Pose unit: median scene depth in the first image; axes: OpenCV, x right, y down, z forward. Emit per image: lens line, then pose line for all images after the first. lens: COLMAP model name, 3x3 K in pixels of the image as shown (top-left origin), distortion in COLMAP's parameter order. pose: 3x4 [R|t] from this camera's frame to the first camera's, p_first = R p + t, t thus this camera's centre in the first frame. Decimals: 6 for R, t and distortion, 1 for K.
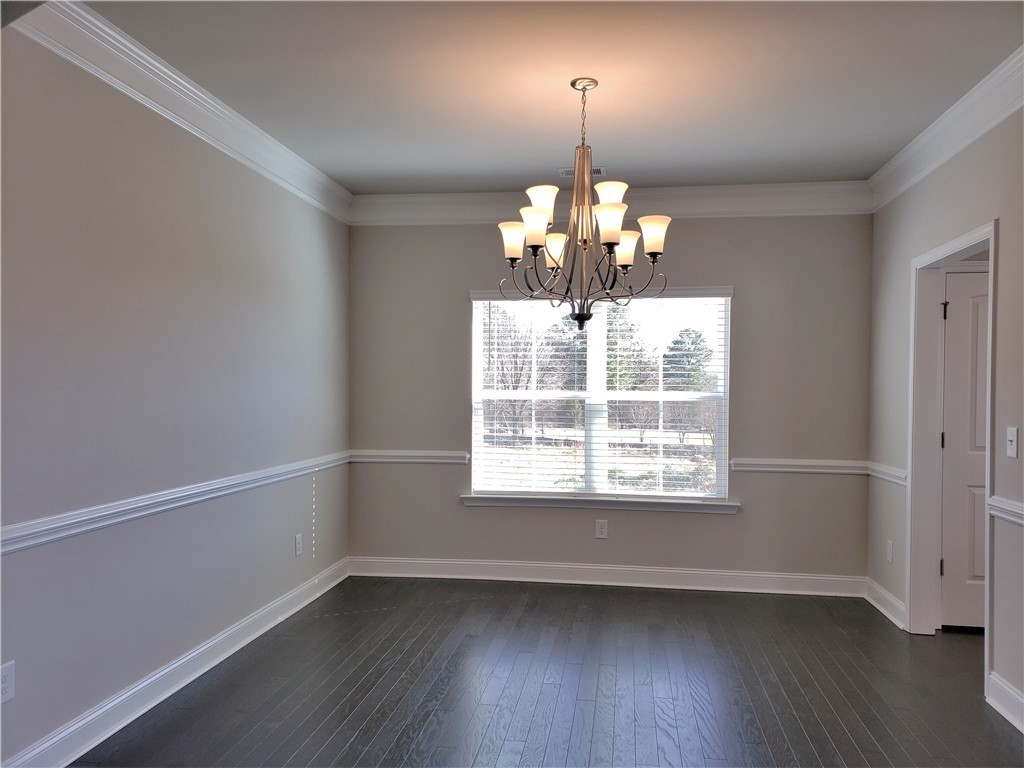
lens RADIAL K [[793.5, 0, 518.9], [0, 793.5, 394.6], [0, 0, 1]] dist [0.043023, -0.007382]
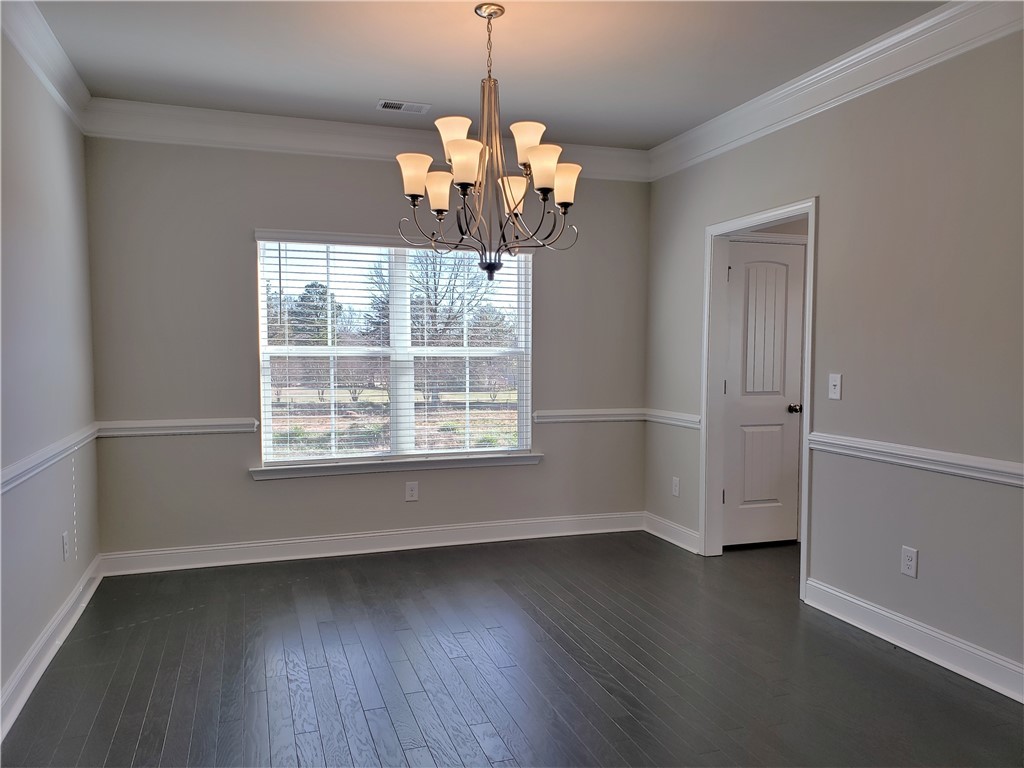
lens RADIAL K [[793.5, 0, 518.9], [0, 793.5, 394.6], [0, 0, 1]] dist [0.043023, -0.007382]
pose [[0.890950, -0.033954, 0.452831, -0.227079], [0.008937, 0.998319, 0.057271, -0.000654], [-0.454014, -0.046979, 0.889755, 0.104423]]
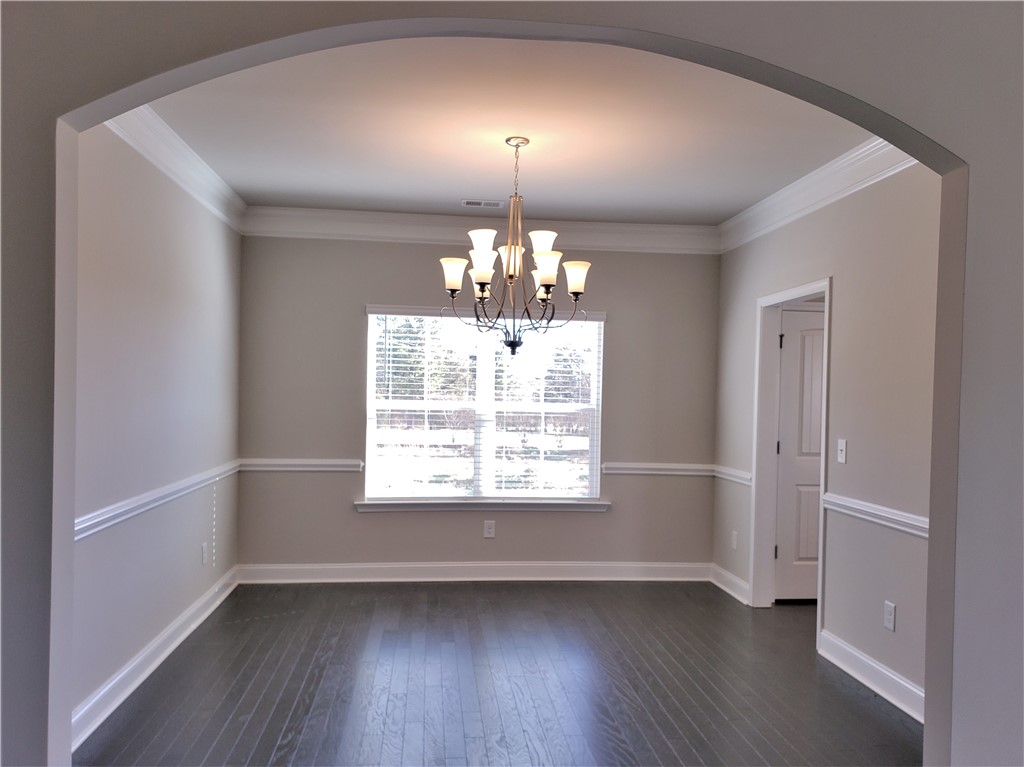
lens RADIAL K [[820.1, 0, 514.8], [0, 820.1, 396.2], [0, 0, 1]] dist [0.121590, -0.272196]
pose [[0.971182, 0.010075, 0.238125, -0.143553], [-0.010777, 0.999941, 0.001647, -0.017110], [-0.238095, -0.004166, 0.971233, -0.112416]]
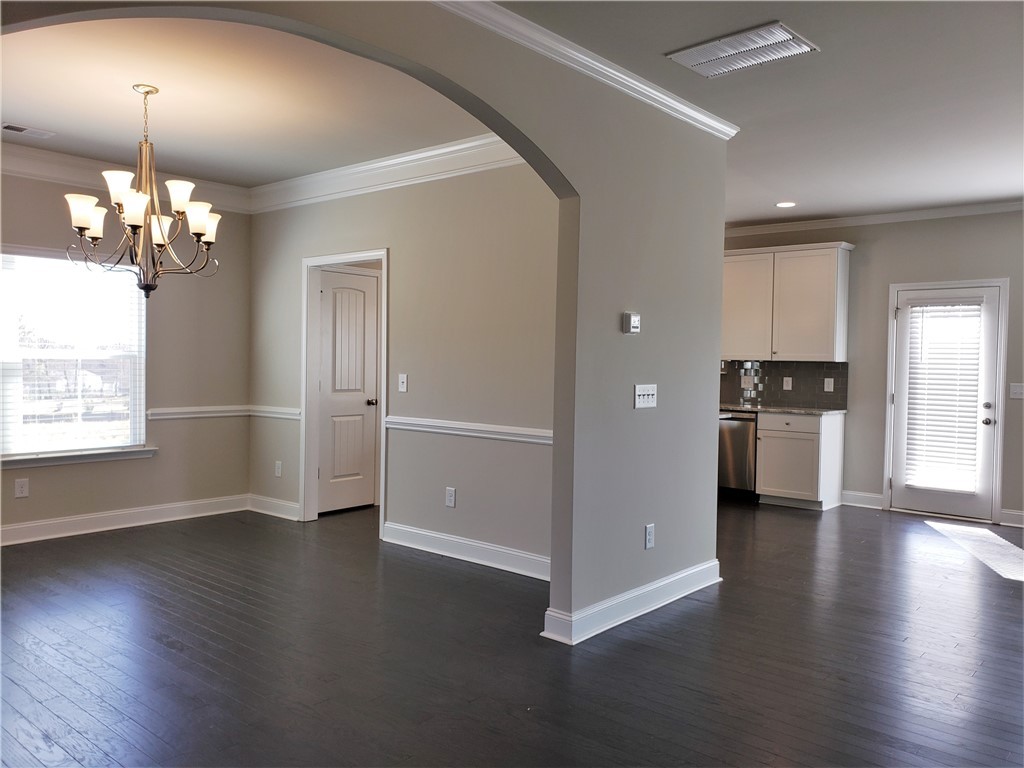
lens RADIAL K [[810.6, 0, 512.0], [0, 810.6, 384.0], [0, 0, 1]] dist [0.116466, -0.183319]
pose [[0.545225, -0.028341, 0.837811, -0.463798], [-0.003060, 0.999354, 0.035797, -0.000547], [-0.838284, -0.022081, 0.544786, -0.085737]]
